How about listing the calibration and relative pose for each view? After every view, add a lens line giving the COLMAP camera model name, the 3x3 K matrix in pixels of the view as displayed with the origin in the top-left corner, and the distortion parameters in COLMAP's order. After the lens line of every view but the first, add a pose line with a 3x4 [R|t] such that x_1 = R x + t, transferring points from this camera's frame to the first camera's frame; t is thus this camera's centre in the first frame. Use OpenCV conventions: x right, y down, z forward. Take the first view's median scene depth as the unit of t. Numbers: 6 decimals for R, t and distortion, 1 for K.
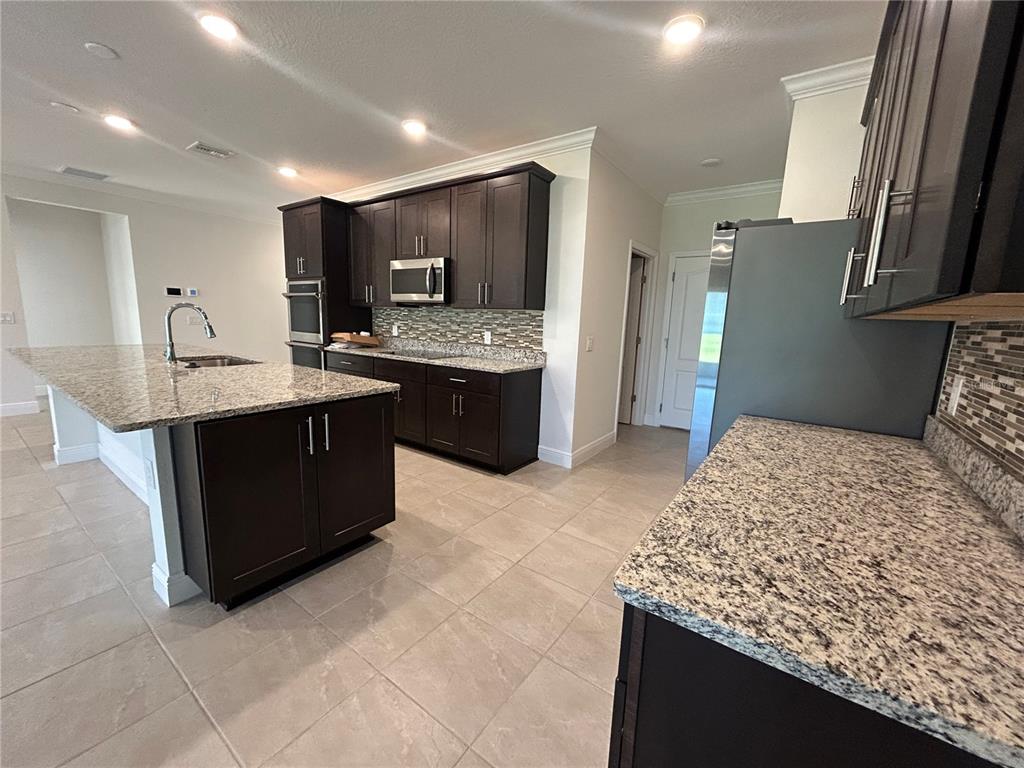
lens RADIAL K [[412.3, 0, 506.9], [0, 412.3, 383.8], [0, 0, 1]] dist [0.001680, 0.000433]
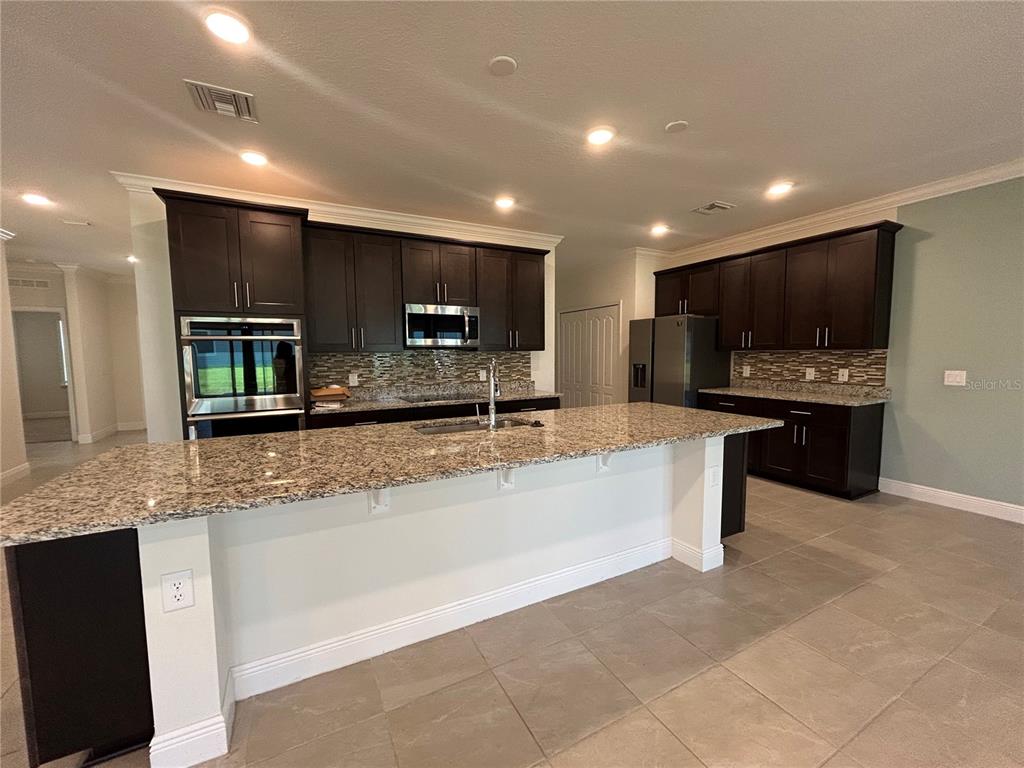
lens RADIAL K [[412.3, 0, 511.6], [0, 412.3, 385.3], [0, 0, 1]] dist [0.001680, 0.000433]
pose [[0.437537, -0.108465, 0.892635, -1.112122], [0.170384, 0.984715, 0.036138, -0.118661], [-0.882911, 0.136279, 0.449330, 0.432194]]
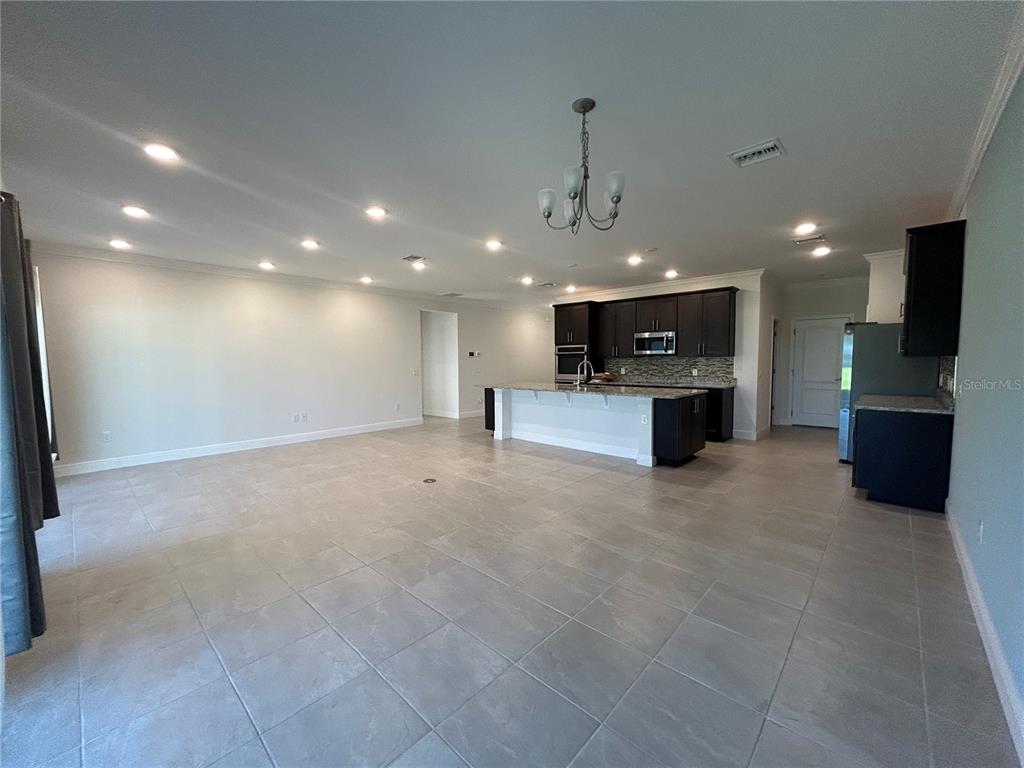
lens RADIAL K [[412.3, 0, 510.7], [0, 412.3, 384.5], [0, 0, 1]] dist [0.001680, 0.000433]
pose [[0.992094, -0.036836, -0.119970, -0.671512], [0.024279, 0.994229, -0.104497, 0.118604], [0.123127, 0.100758, 0.987263, -0.940217]]
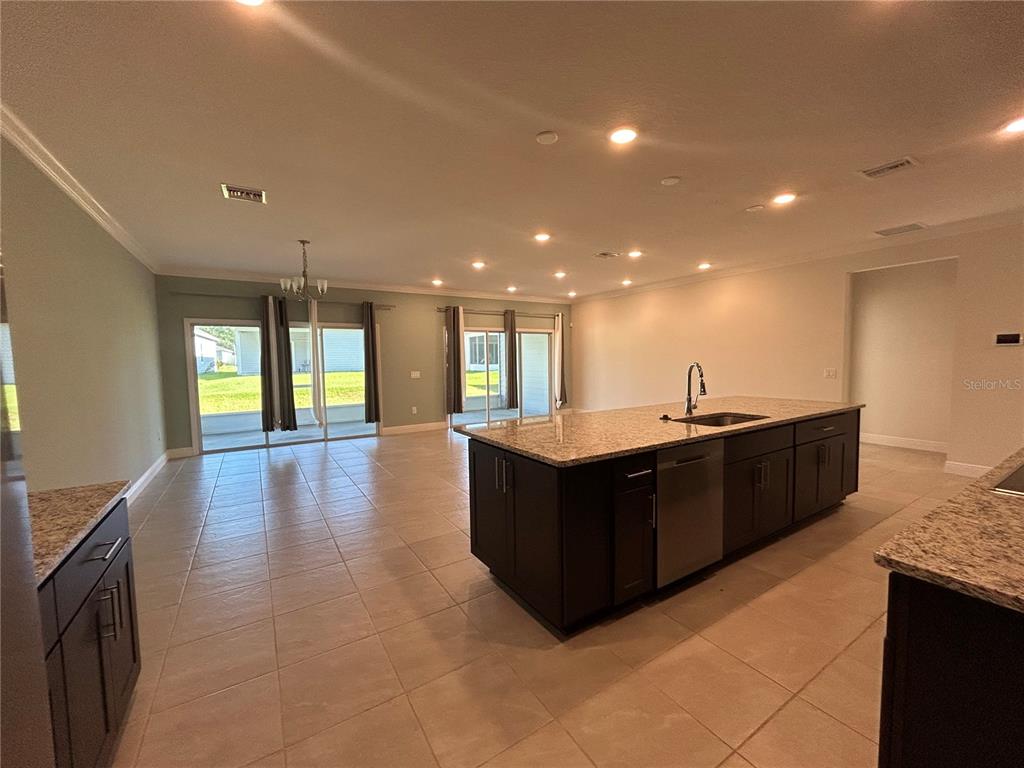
lens RADIAL K [[412.3, 0, 512.2], [0, 412.3, 385.9], [0, 0, 1]] dist [0.001680, 0.000433]
pose [[-0.361196, 0.034803, -0.931840, 0.310875], [-0.147096, 0.984665, 0.093793, -0.122135], [0.920815, 0.170947, -0.350538, 0.699639]]
